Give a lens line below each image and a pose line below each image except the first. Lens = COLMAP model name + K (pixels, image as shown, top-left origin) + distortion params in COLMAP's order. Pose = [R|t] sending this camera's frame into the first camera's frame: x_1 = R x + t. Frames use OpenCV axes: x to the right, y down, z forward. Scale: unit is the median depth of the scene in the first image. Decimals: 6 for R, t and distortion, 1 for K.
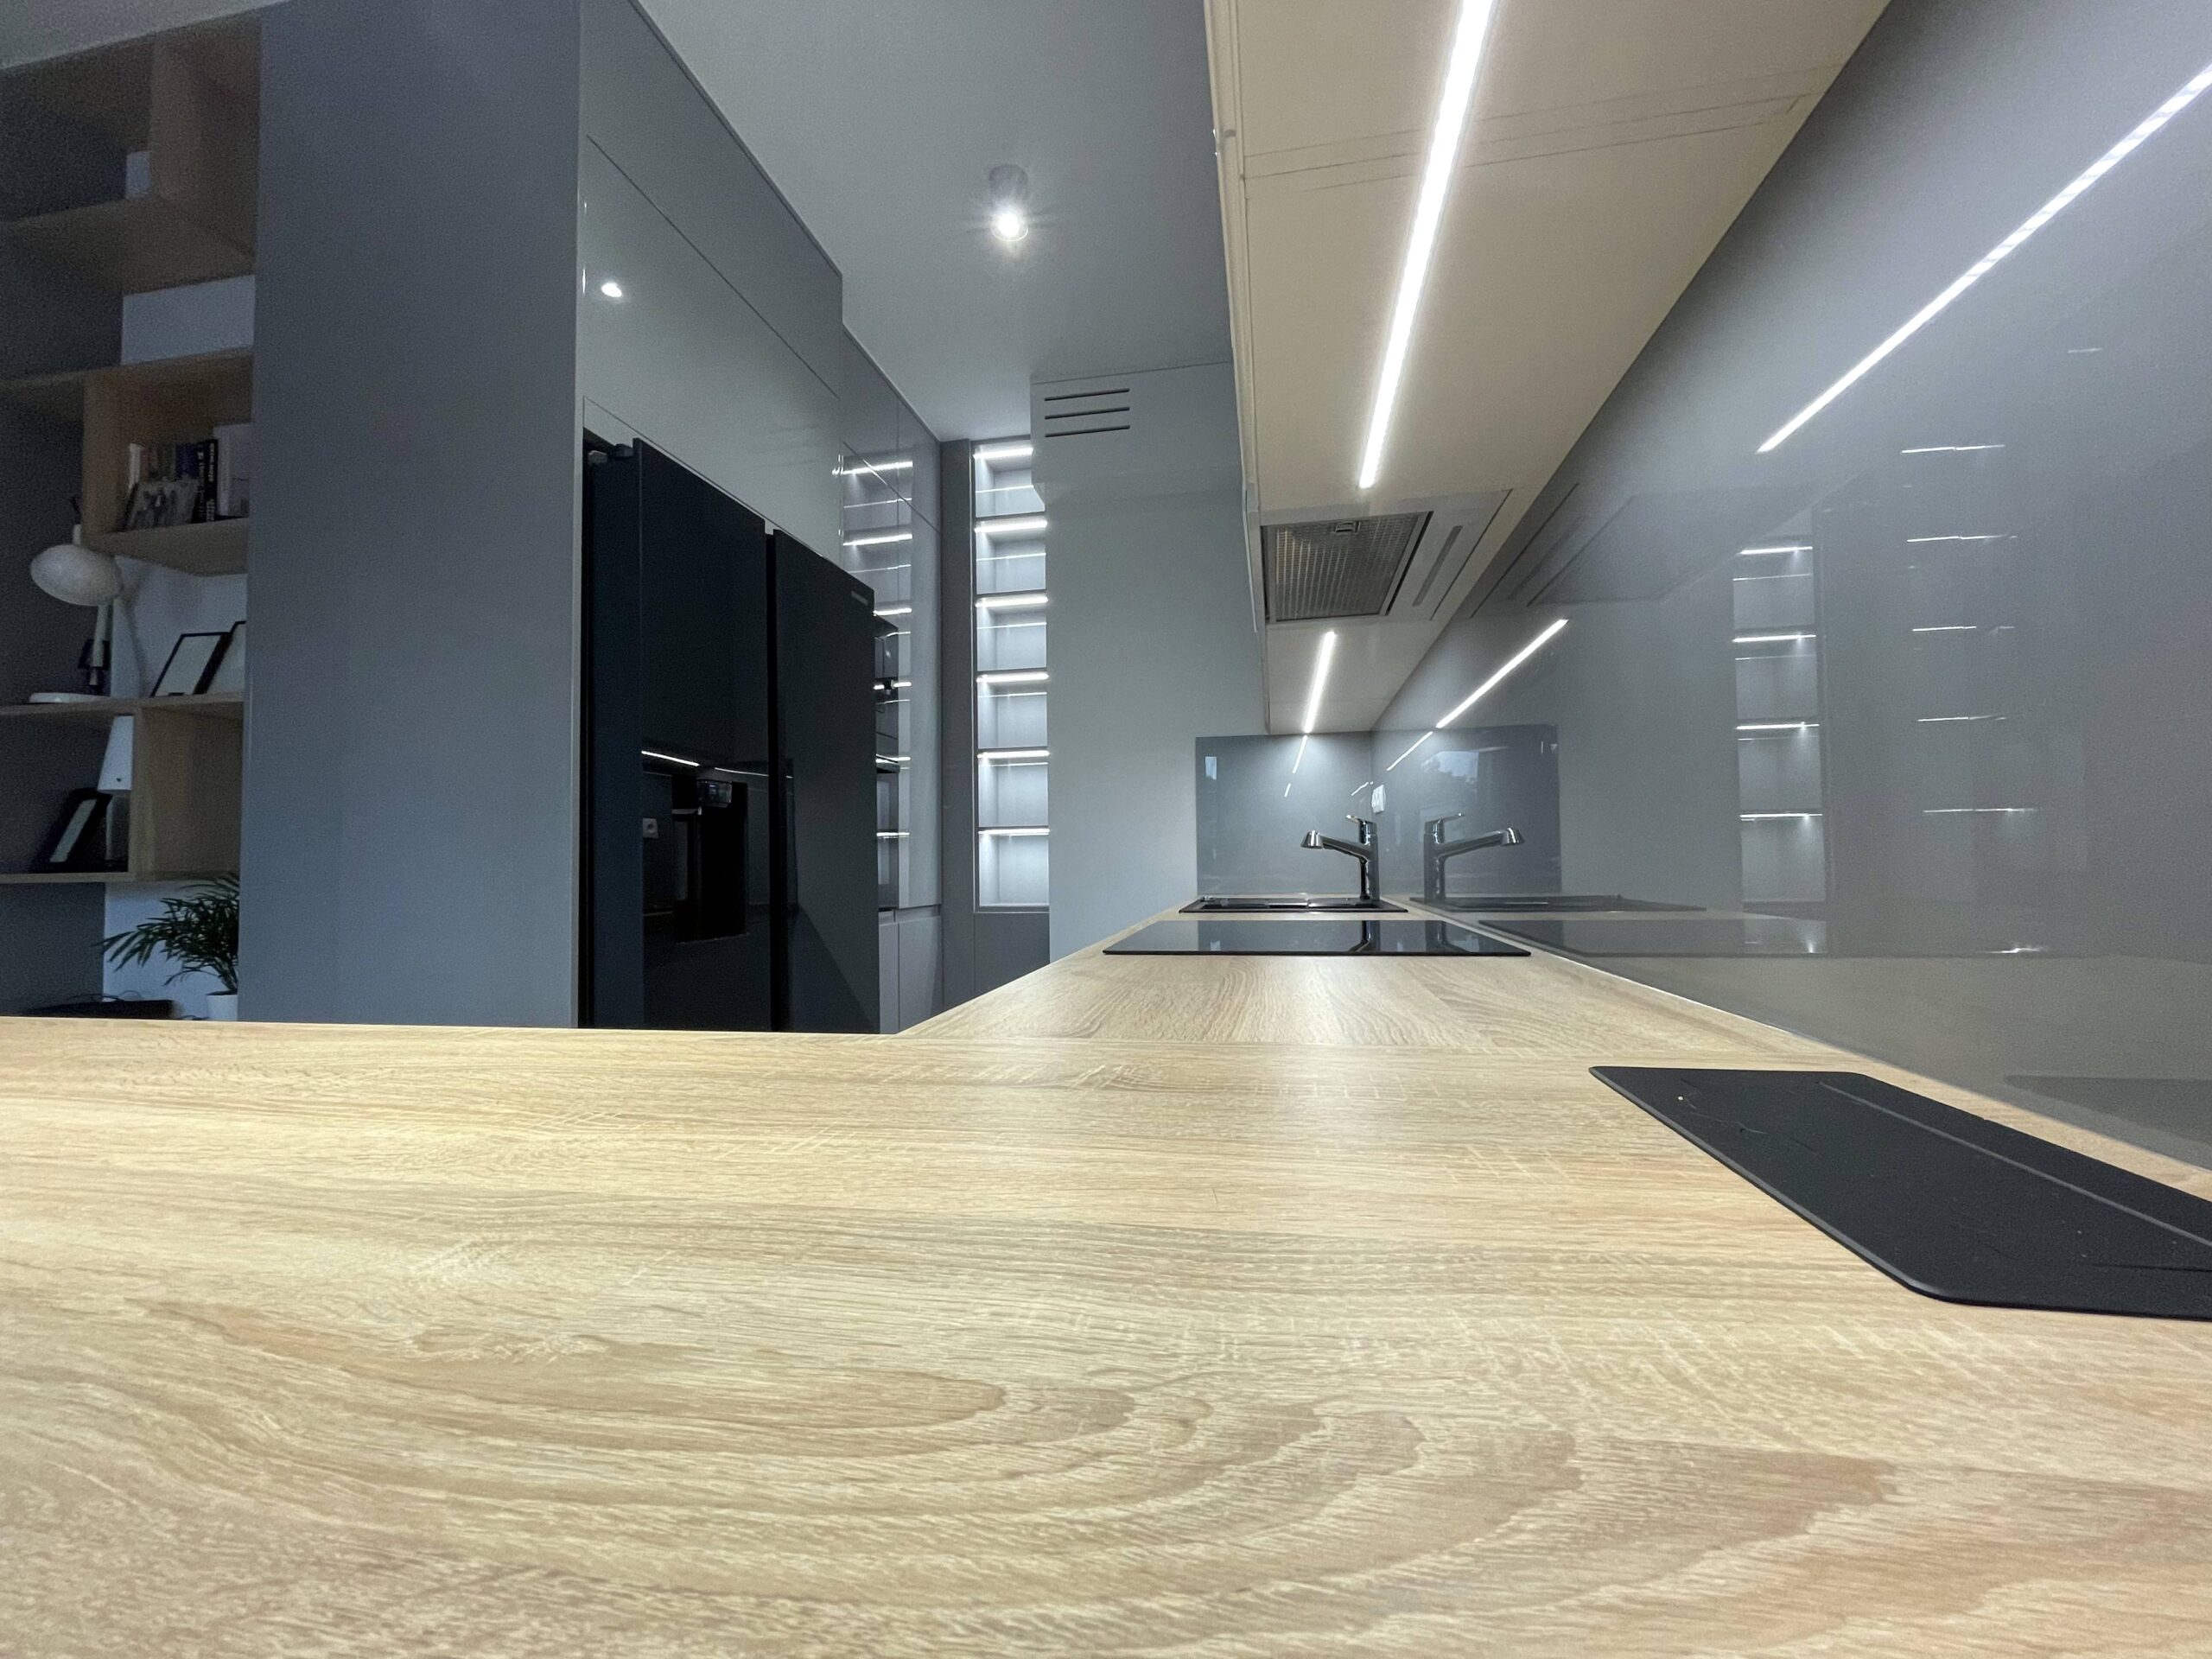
lens RADIAL K [[893.9, 0, 1103.2], [0, 893.9, 833.3], [0, 0, 1]] dist [-0.002604, 0.000117]
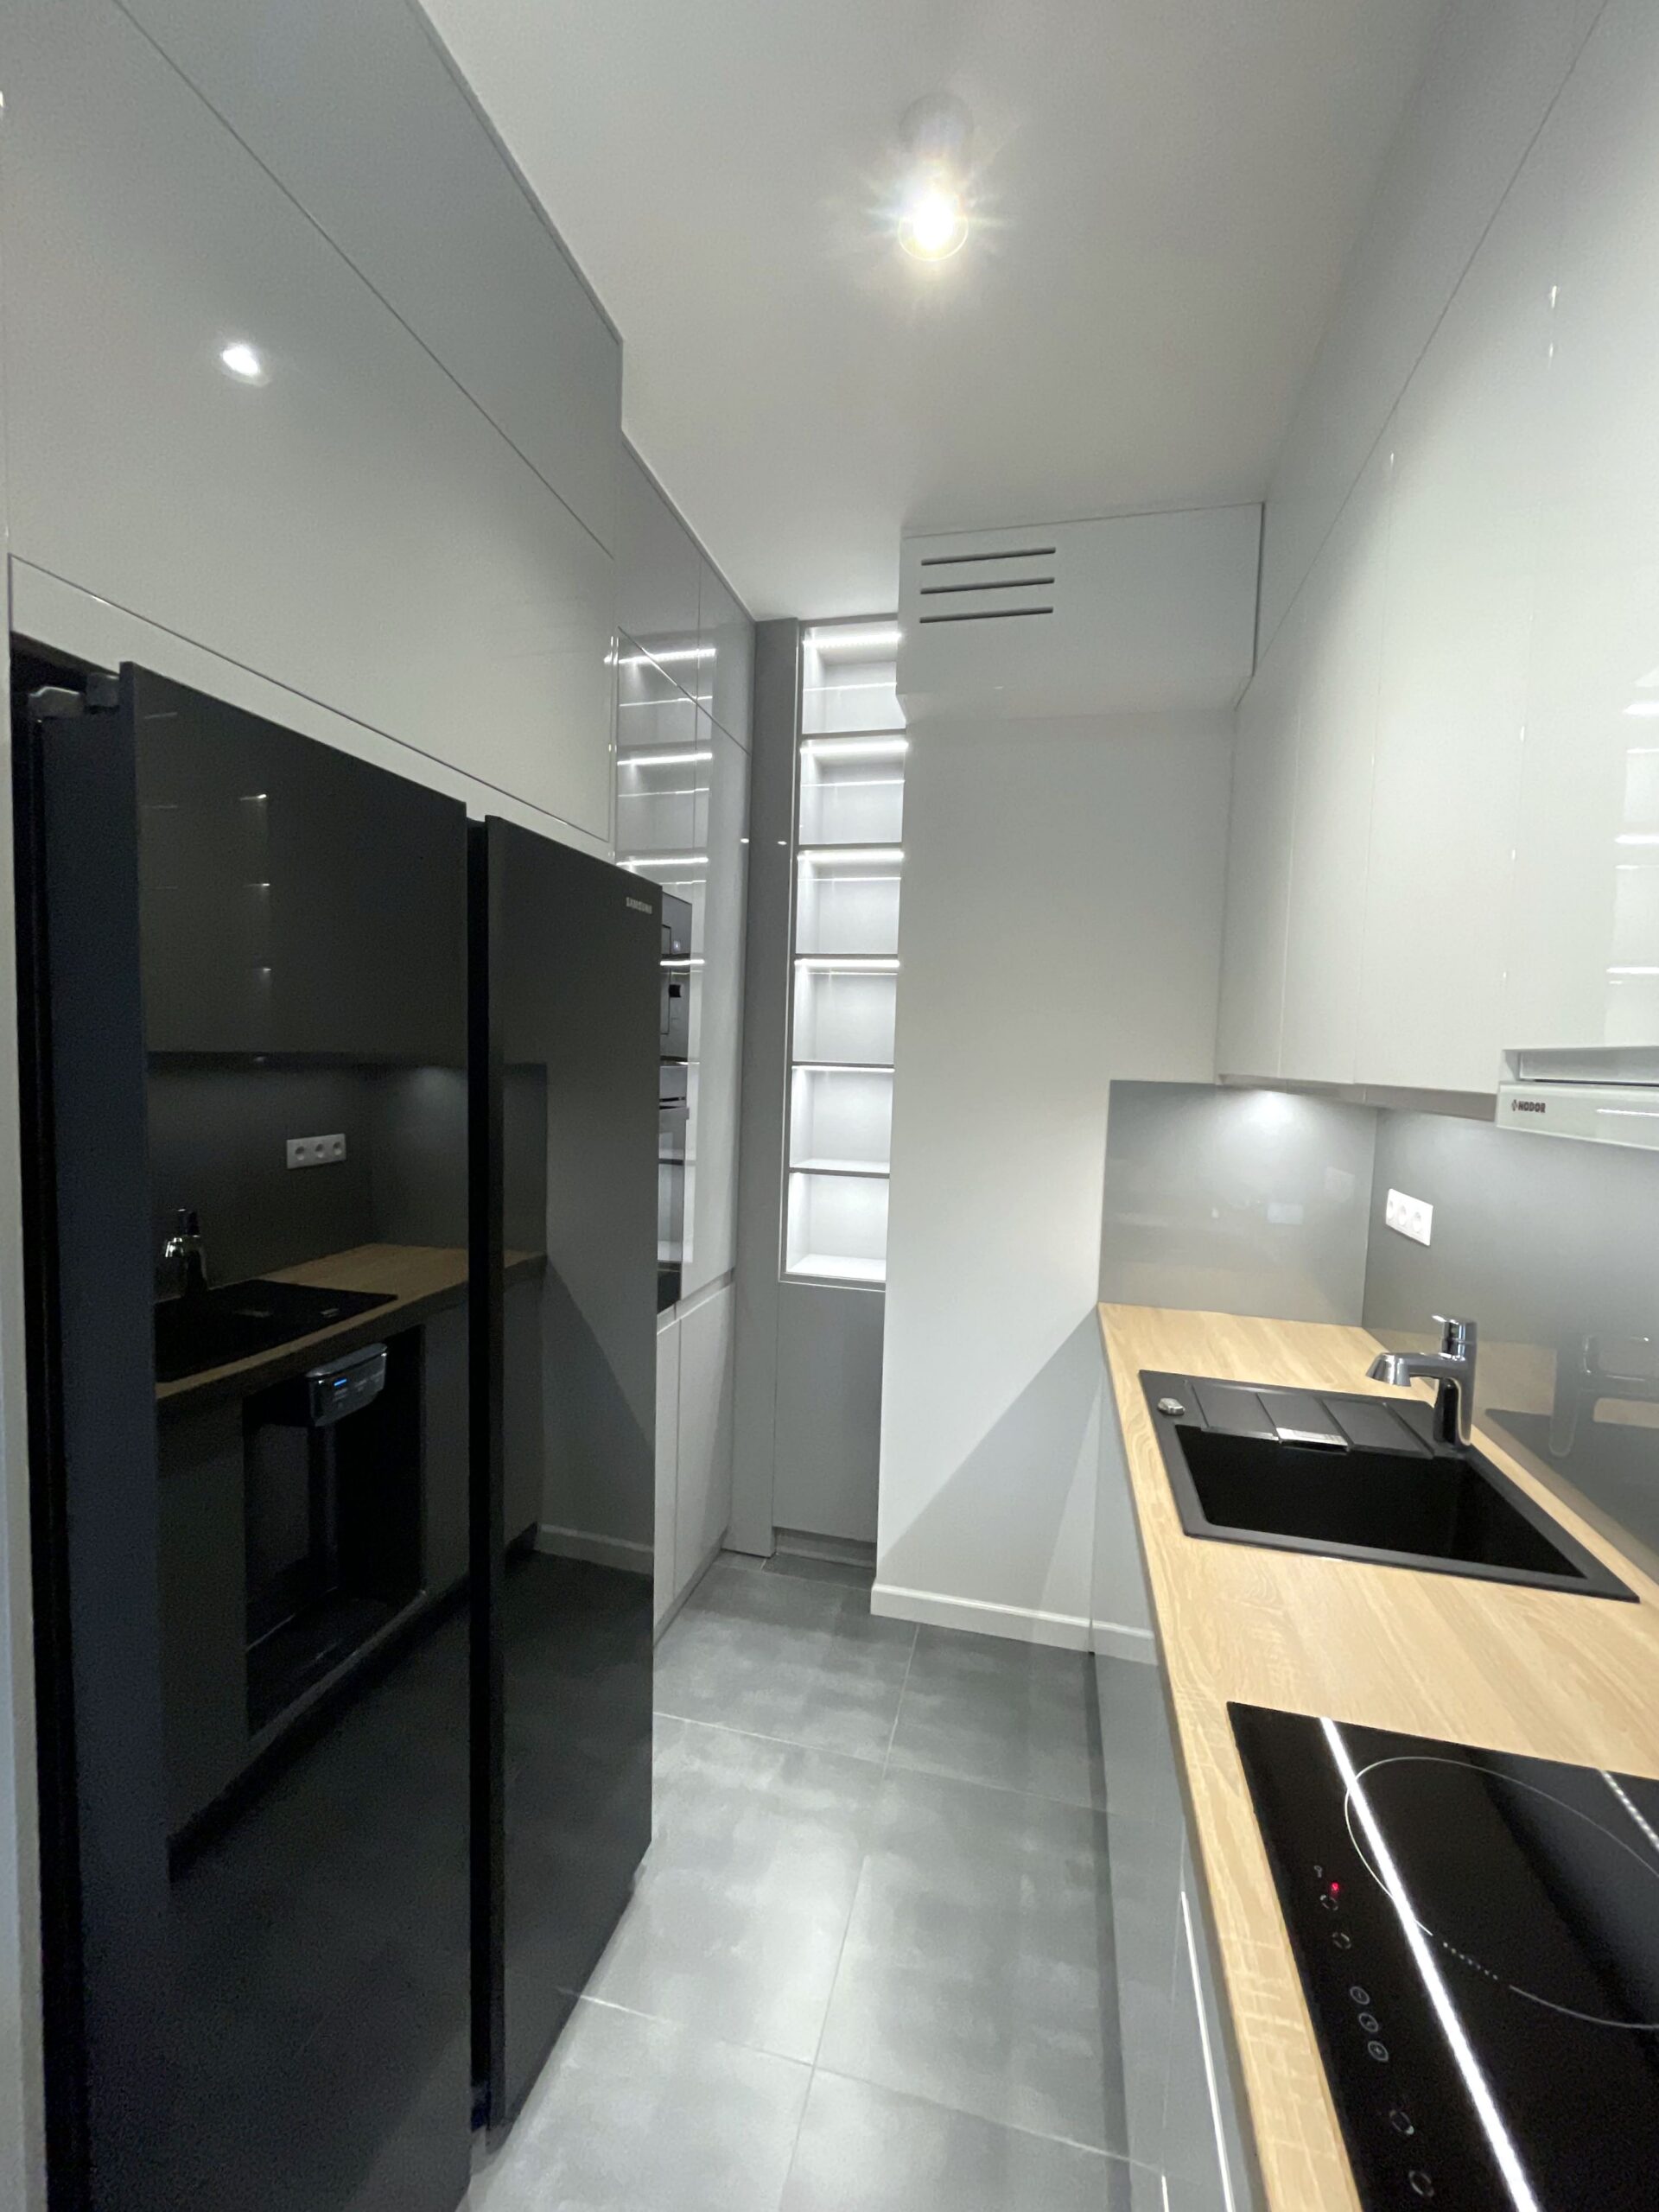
lens RADIAL K [[893.9, 0, 836.6], [0, 893.9, 1110.8], [0, 0, 1]] dist [-0.002604, 0.000117]
pose [[0.997966, 0.048952, -0.040824, -0.080663], [-0.044549, 0.993729, 0.102562, -0.146253], [0.045588, -0.100535, 0.993889, 0.297754]]
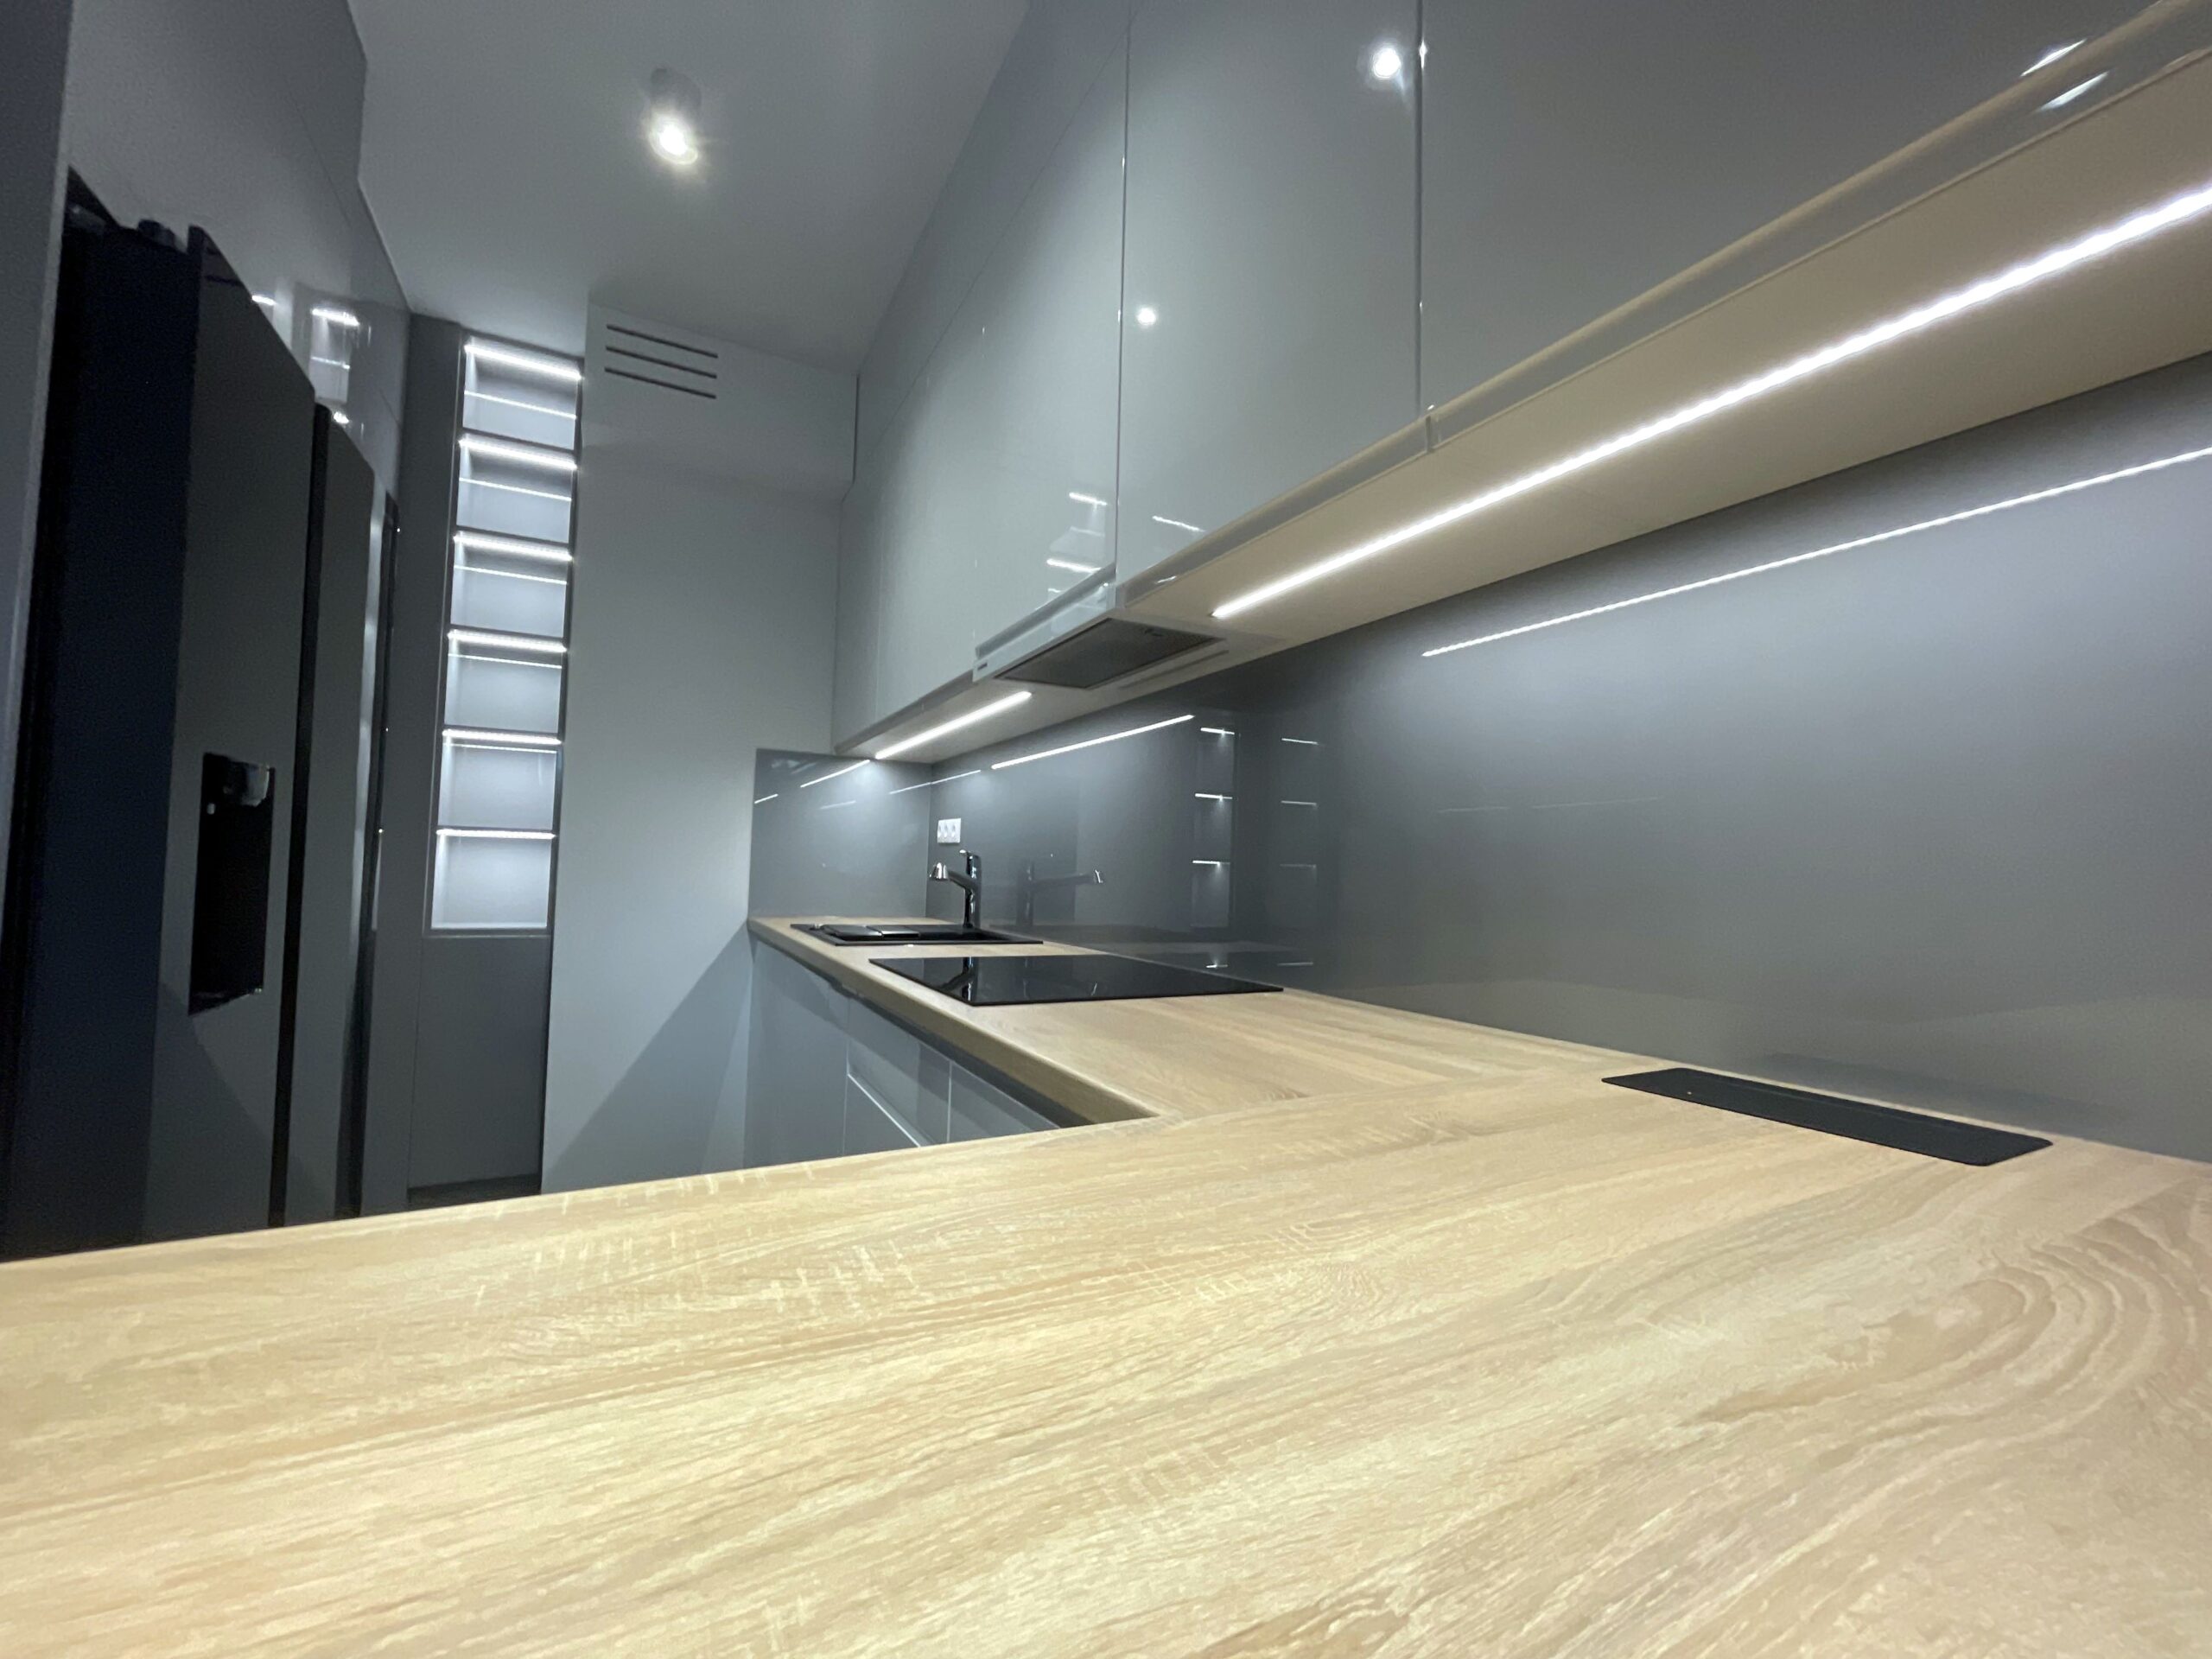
lens RADIAL K [[893.9, 0, 1105.6], [0, 893.9, 833.4], [0, 0, 1]] dist [-0.002604, 0.000117]
pose [[0.773562, 0.063676, 0.630513, -0.199082], [-0.060511, 0.997815, -0.026530, -0.015911], [-0.630825, -0.017631, 0.775725, 0.044730]]
